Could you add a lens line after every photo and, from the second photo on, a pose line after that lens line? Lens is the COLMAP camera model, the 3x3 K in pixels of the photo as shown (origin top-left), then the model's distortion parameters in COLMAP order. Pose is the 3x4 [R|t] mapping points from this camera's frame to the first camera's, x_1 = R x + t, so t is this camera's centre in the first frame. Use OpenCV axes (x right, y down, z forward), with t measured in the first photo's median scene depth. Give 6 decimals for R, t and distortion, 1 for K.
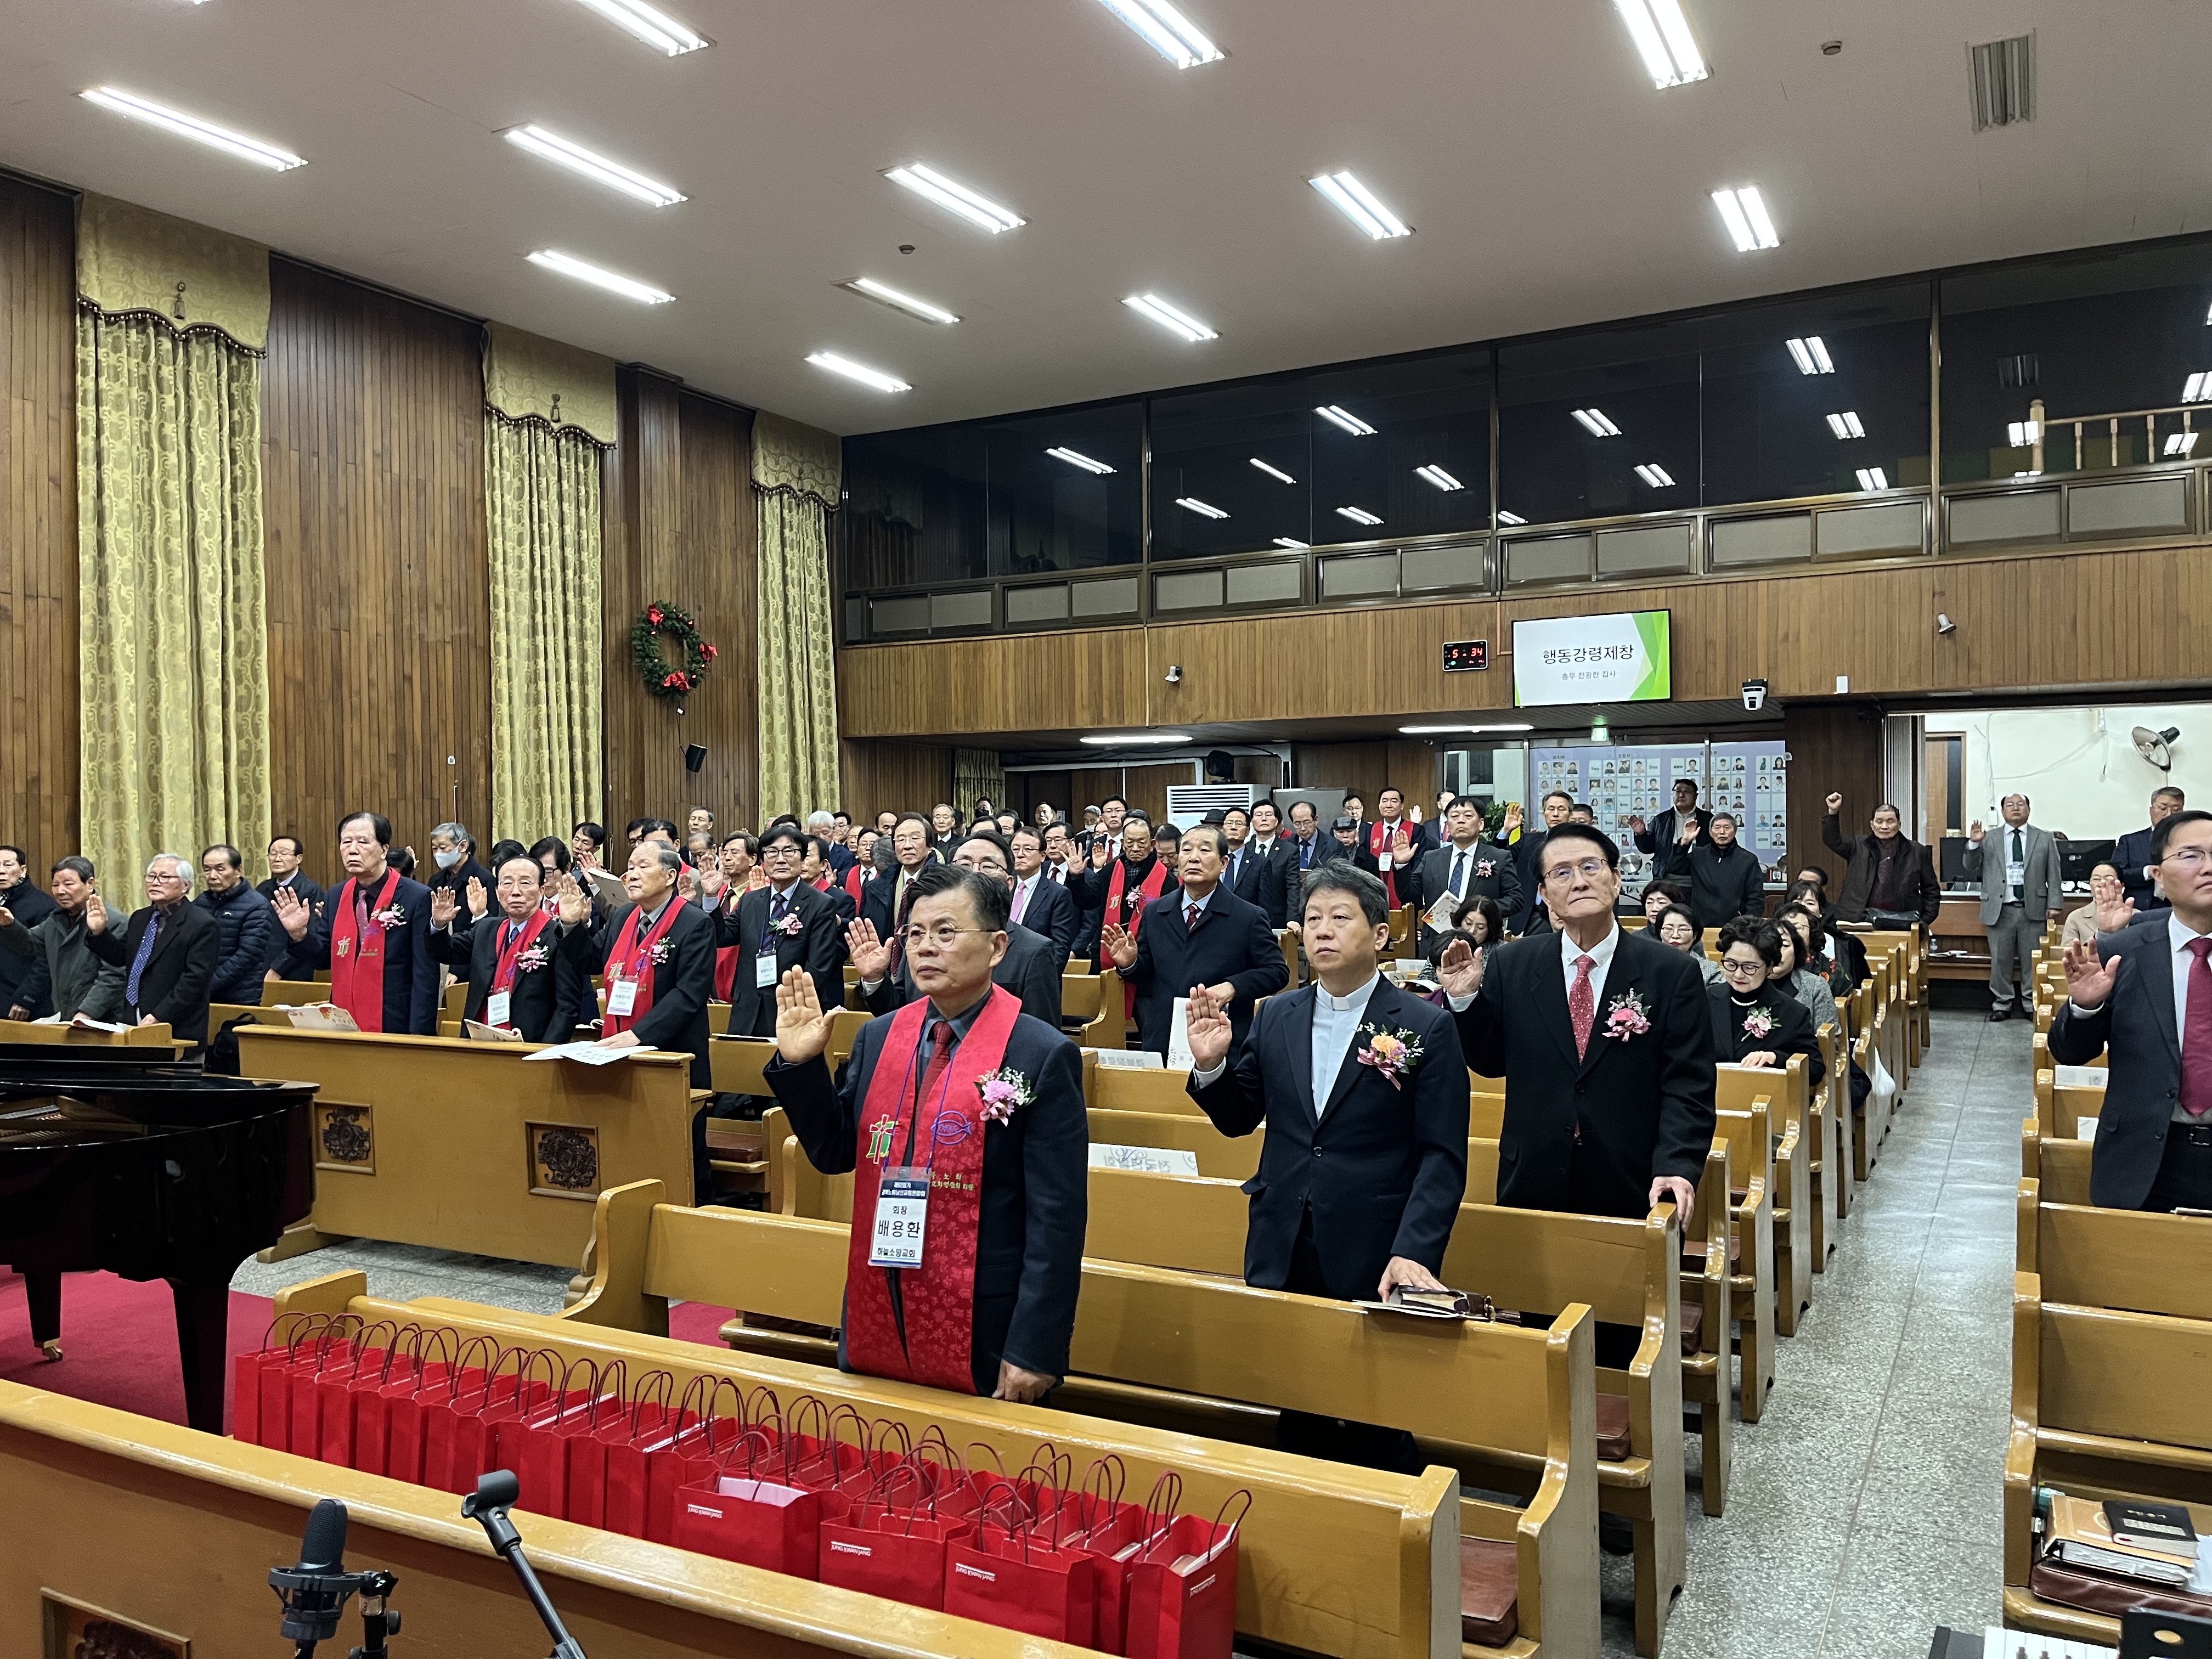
lens RADIAL K [[1658.3, 0, 1098.7], [0, 1658.3, 838.5], [0, 0, 1]] dist [0.070356, -0.094003]
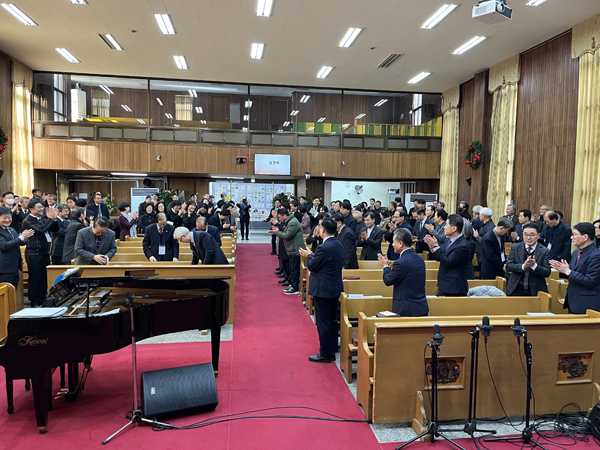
lens RADIAL K [[449.8, 0, 301.0], [0, 449.8, 224.0], [0, 0, 1]] dist [0.070356, -0.094003]
pose [[0.794799, -0.009573, 0.606798, -0.321409], [-0.020965, 0.998846, 0.043219, -0.005208], [-0.606511, -0.047072, 0.793680, 0.027407]]
